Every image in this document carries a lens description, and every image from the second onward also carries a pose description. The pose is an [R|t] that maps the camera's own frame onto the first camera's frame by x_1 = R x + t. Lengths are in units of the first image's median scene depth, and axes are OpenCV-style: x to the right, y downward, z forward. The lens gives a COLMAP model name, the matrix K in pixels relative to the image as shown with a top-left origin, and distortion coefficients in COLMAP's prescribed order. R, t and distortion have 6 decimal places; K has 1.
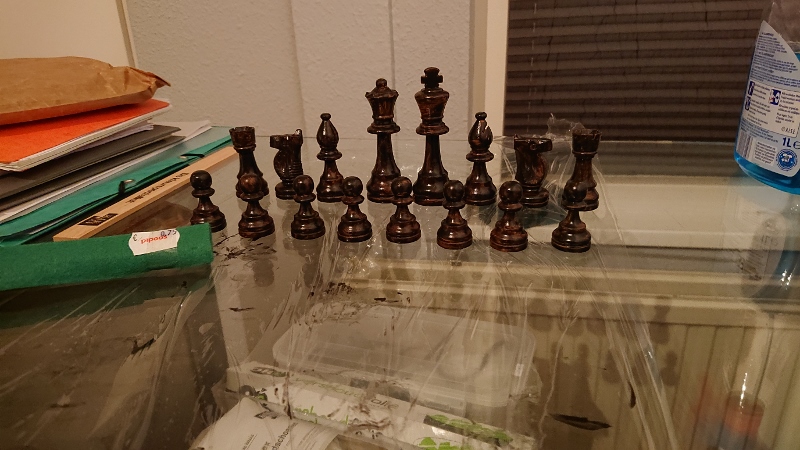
lens RADIAL K [[540.7, 0, 392.1], [0, 540.7, 228.2], [0, 0, 1]] dist [0.070977, -0.104776]
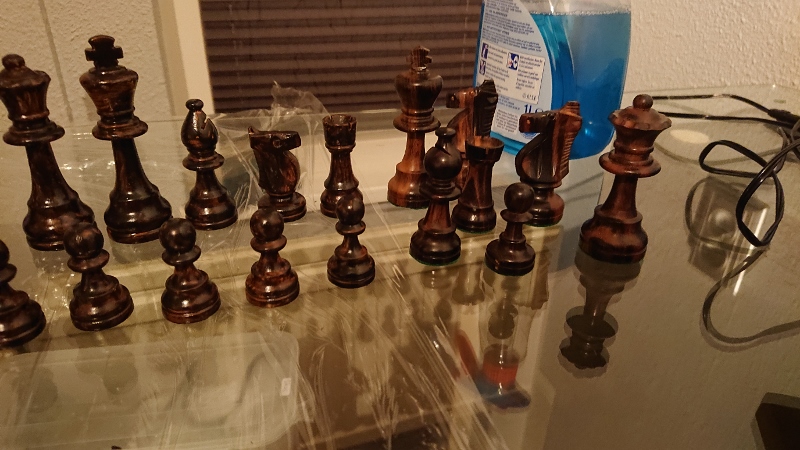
lens RADIAL K [[540.7, 0, 391.0], [0, 540.7, 225.5], [0, 0, 1]] dist [0.070977, -0.104776]
pose [[0.864918, -0.178873, 0.468957, 0.018071], [0.135417, 0.982855, 0.125133, -0.073804], [-0.483300, -0.044725, 0.874312, 0.180391]]
